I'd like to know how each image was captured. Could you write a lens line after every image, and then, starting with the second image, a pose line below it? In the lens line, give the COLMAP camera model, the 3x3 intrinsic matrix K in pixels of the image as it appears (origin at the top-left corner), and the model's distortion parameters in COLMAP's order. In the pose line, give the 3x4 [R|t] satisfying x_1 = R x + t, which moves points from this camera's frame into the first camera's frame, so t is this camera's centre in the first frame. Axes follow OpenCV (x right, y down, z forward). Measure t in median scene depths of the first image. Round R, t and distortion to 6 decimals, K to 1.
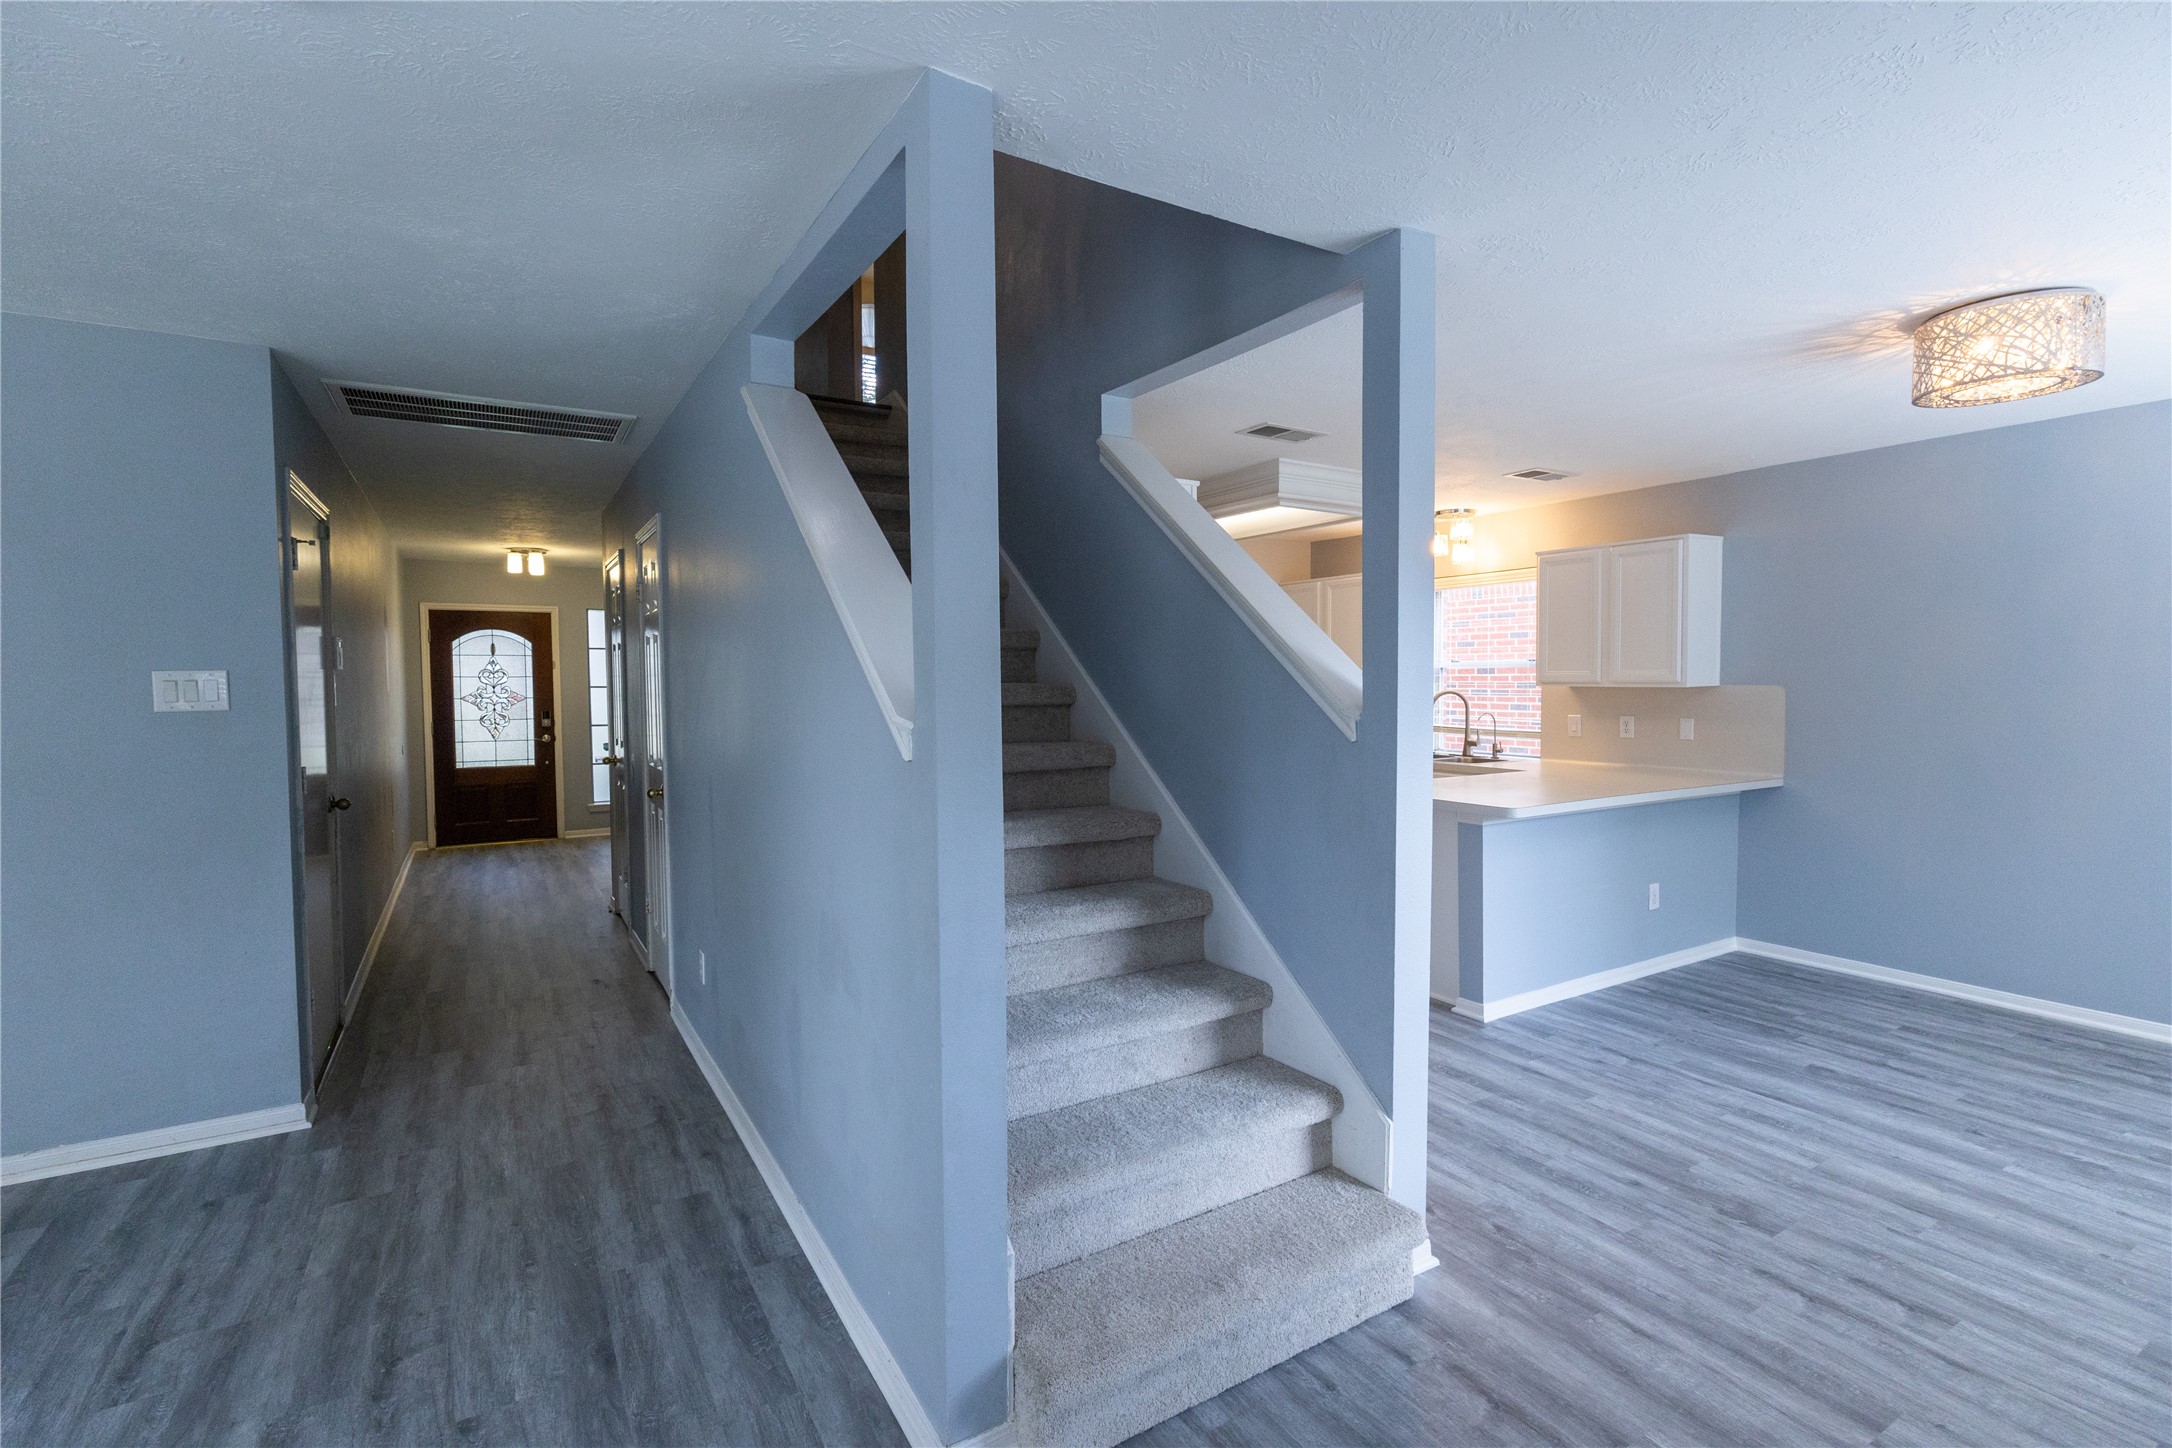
lens RADIAL K [[996.7, 0, 1095.4], [0, 996.7, 727.1], [0, 0, 1]] dist [0.003231, -0.001937]
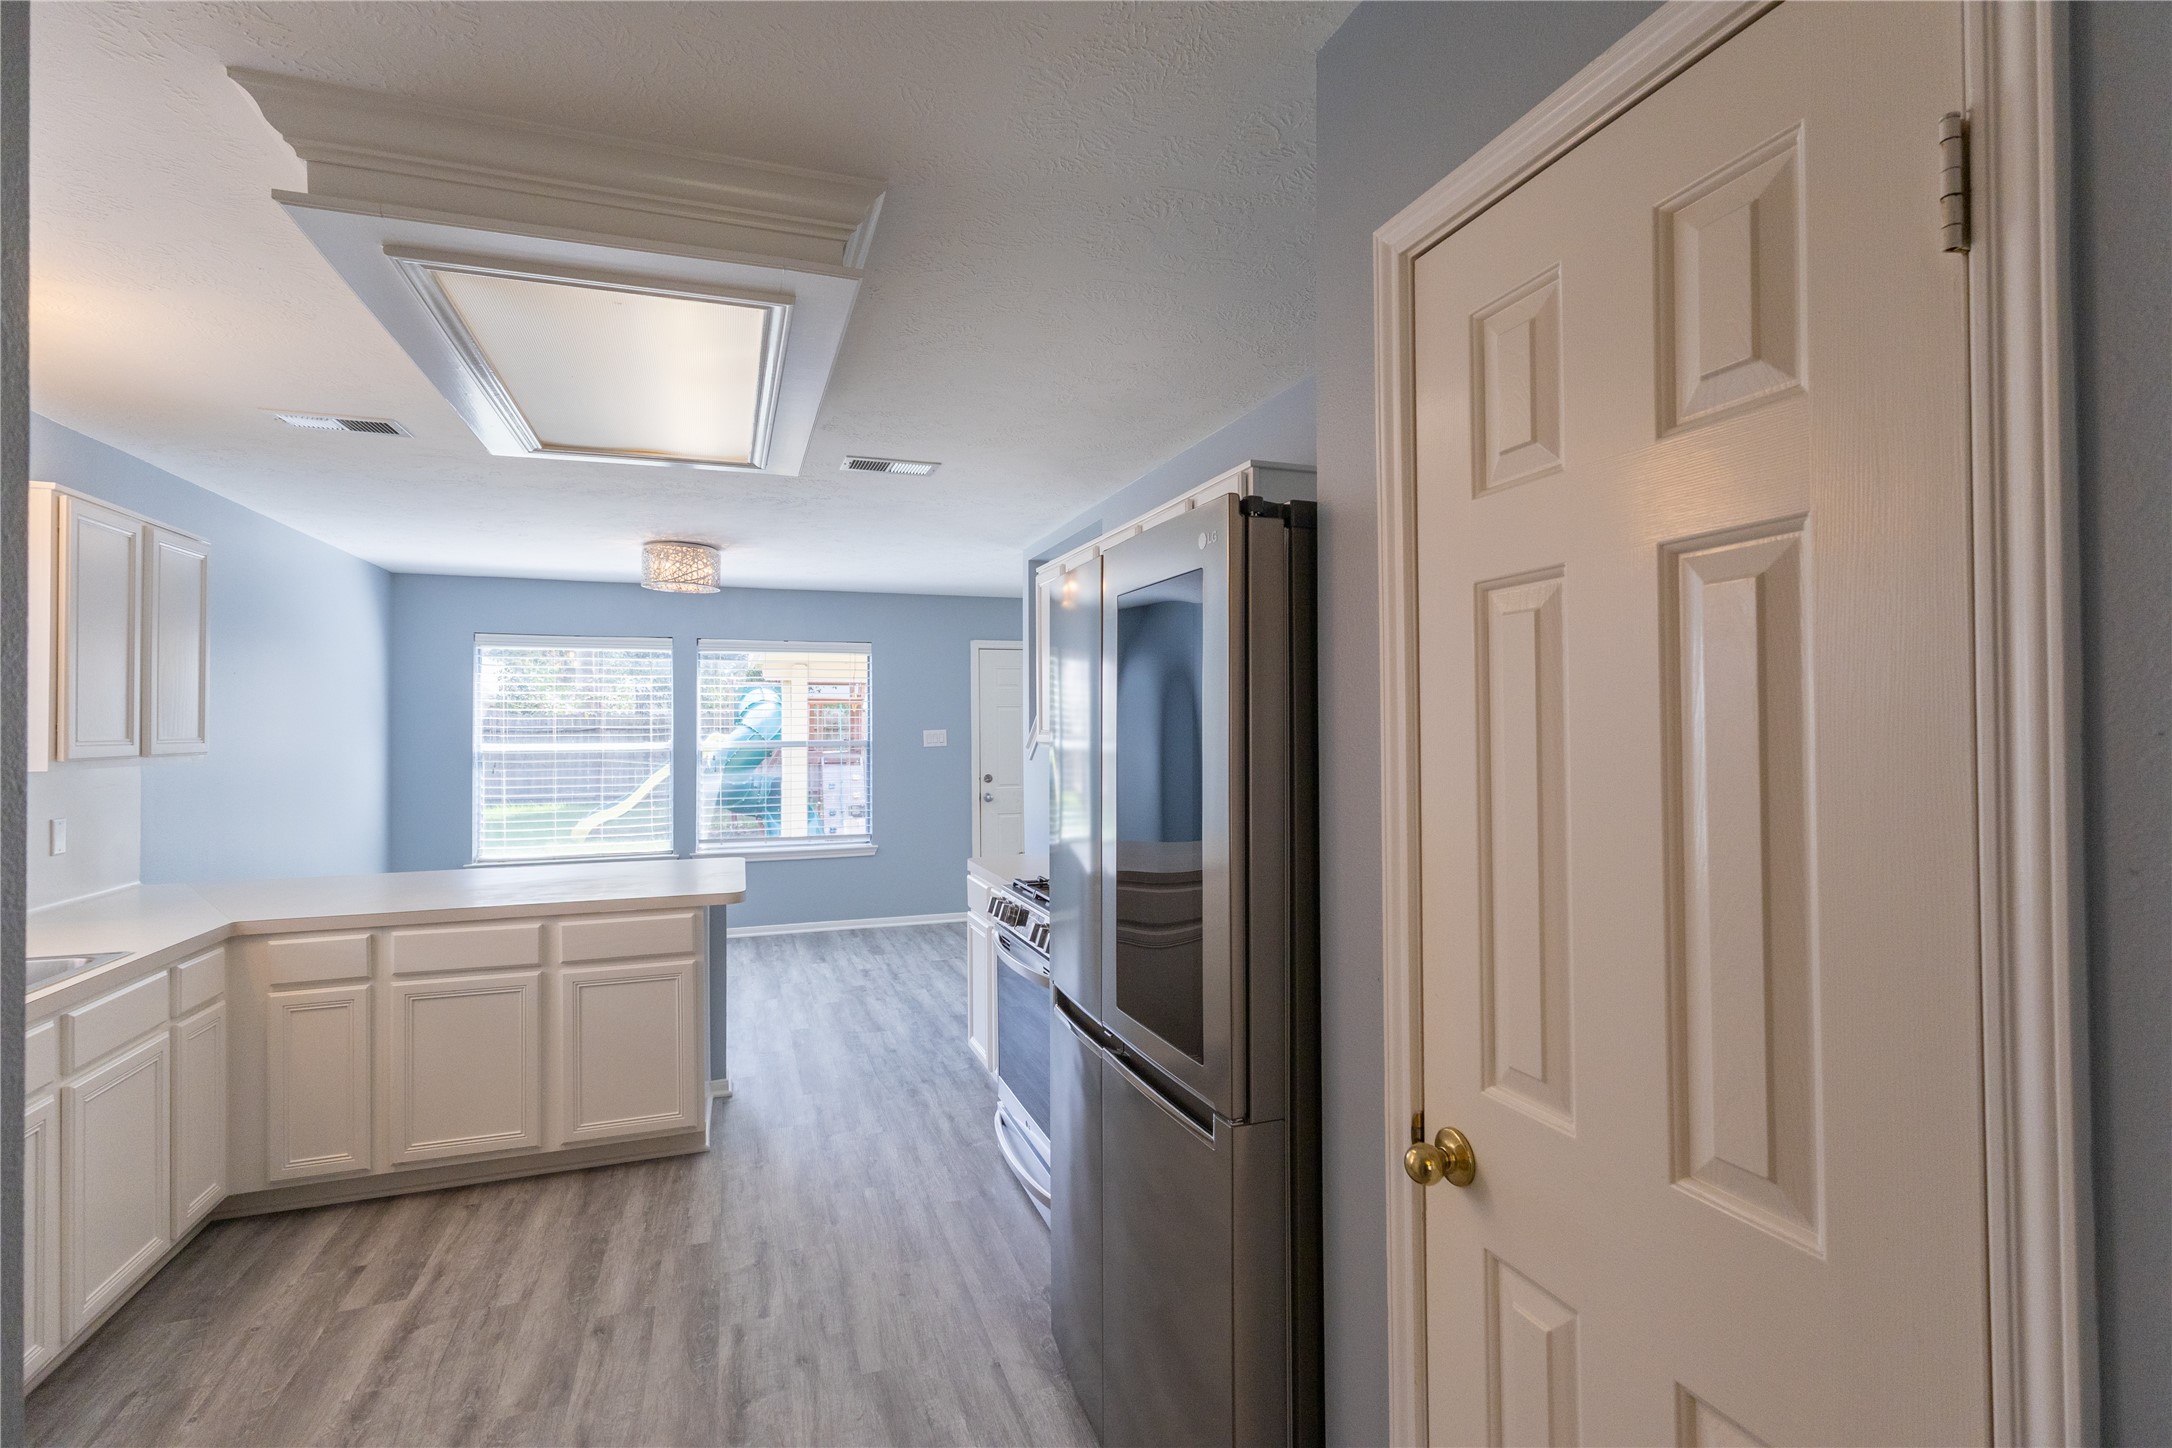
lens RADIAL K [[996.7, 0, 1084.7], [0, 996.7, 719.5], [0, 0, 1]] dist [0.003231, -0.001937]
pose [[-0.977997, 0.015318, 0.208056, -0.159881], [0.023653, 0.999012, 0.037630, -0.090668], [-0.207274, 0.041723, -0.977393, 1.732425]]
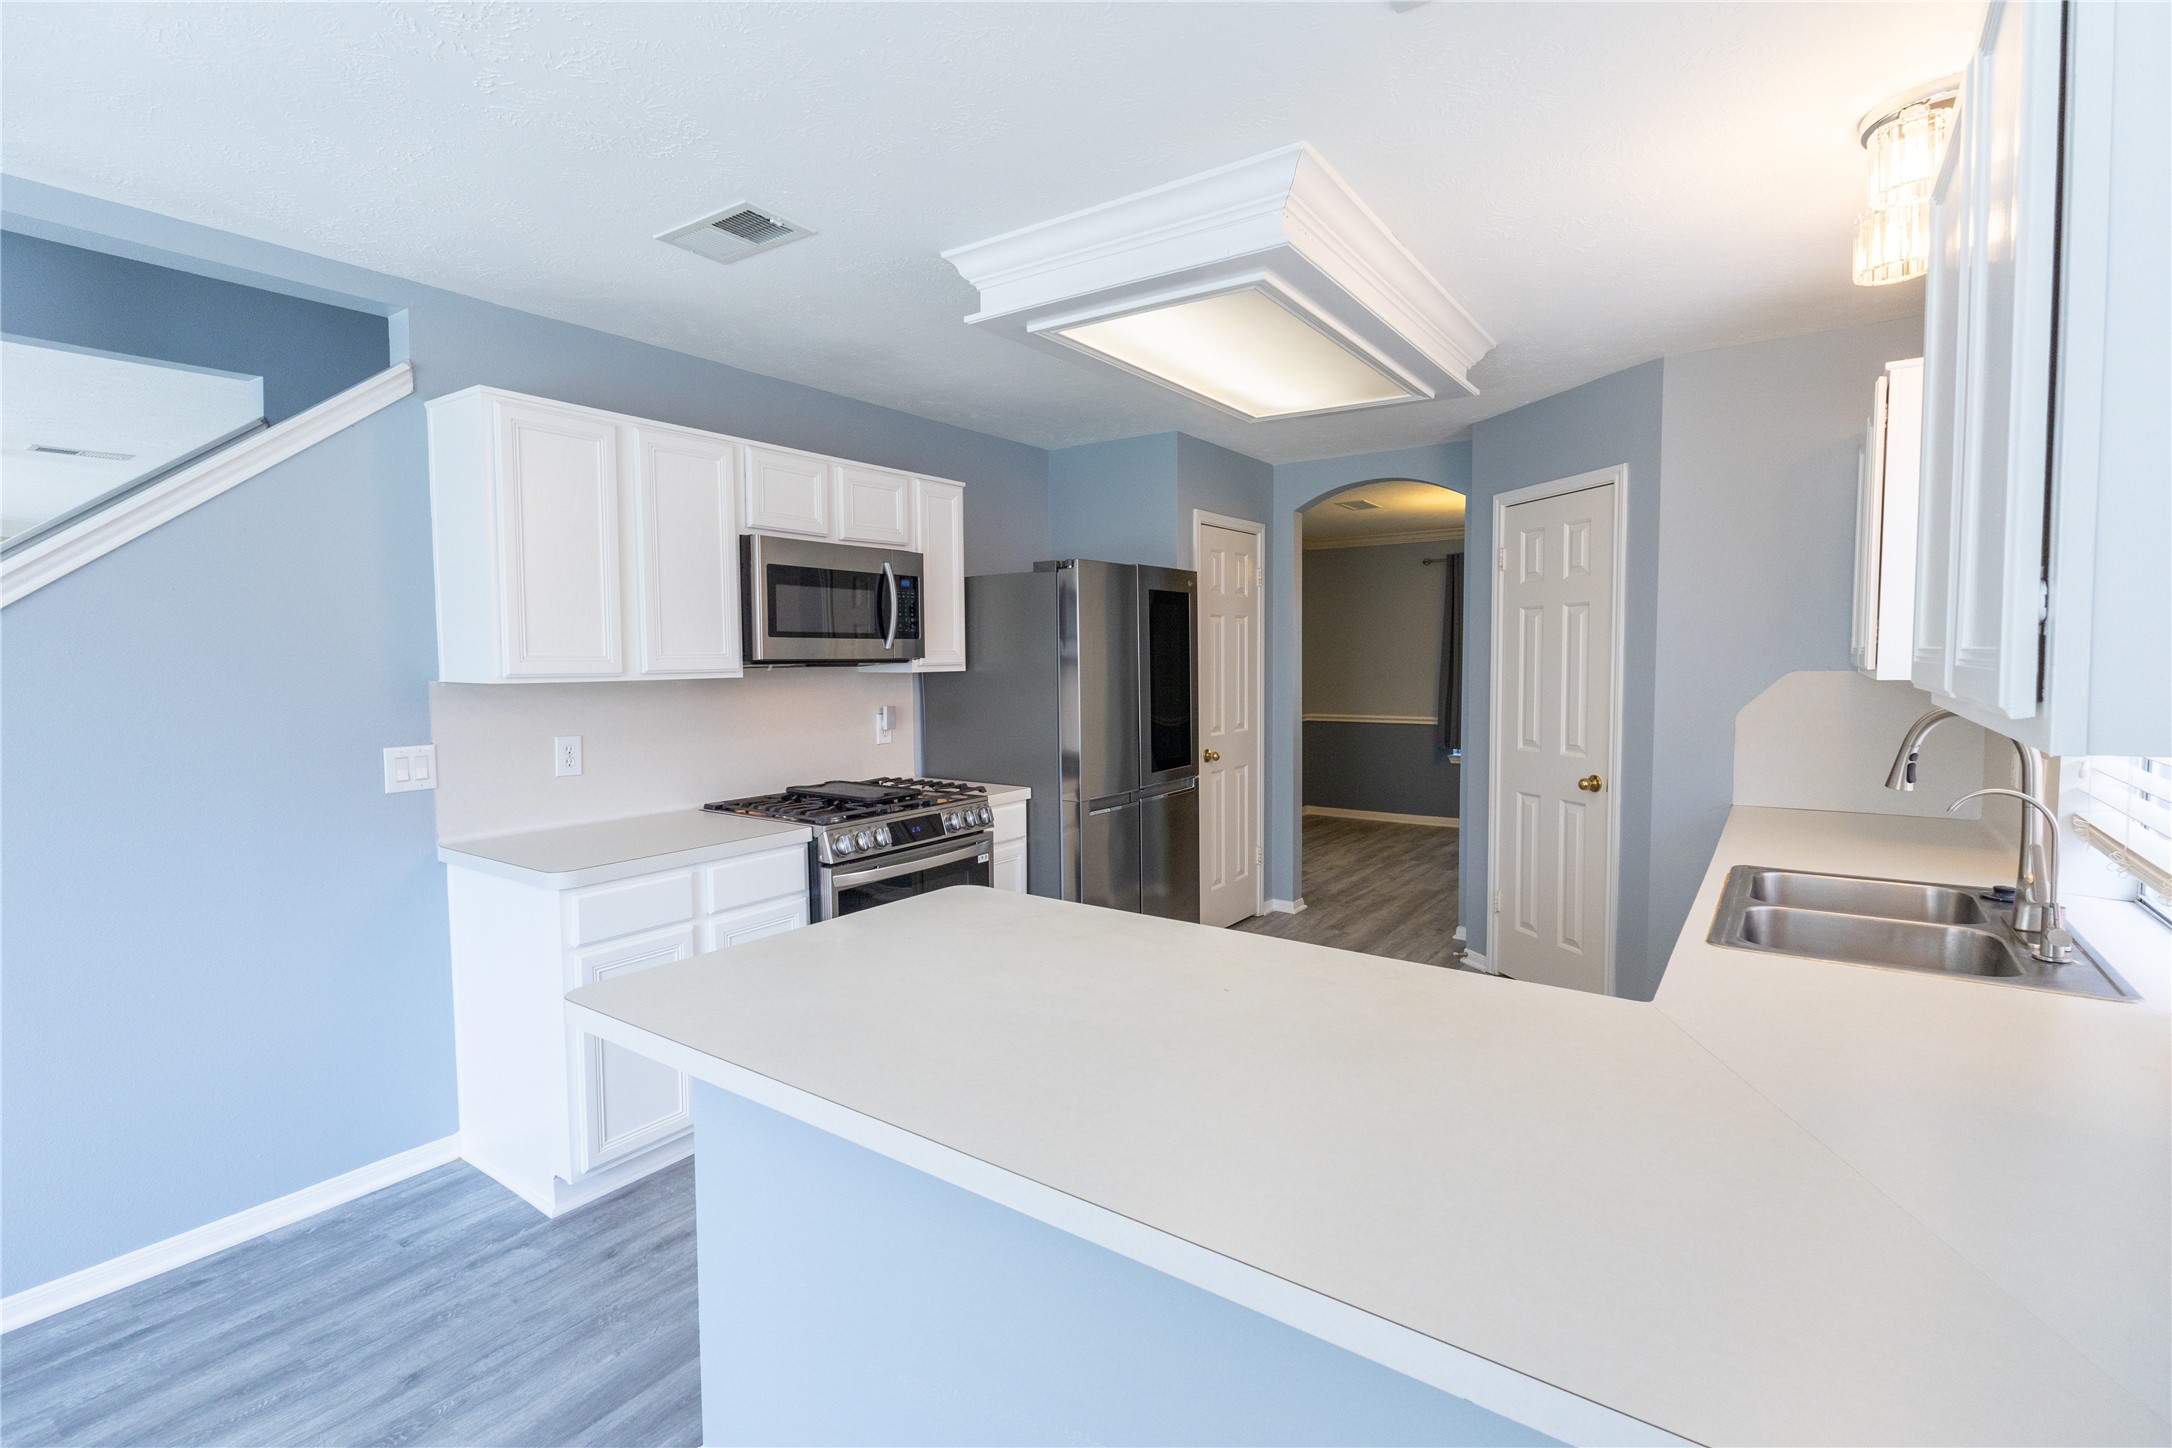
lens RADIAL K [[996.7, 0, 1093.9], [0, 996.7, 711.7], [0, 0, 1]] dist [0.003231, -0.001937]
pose [[0.393306, 0.056551, -0.917667, 0.755143], [-0.040508, 0.998203, 0.044153, -0.052091], [0.918515, 0.019807, 0.394890, 0.901093]]
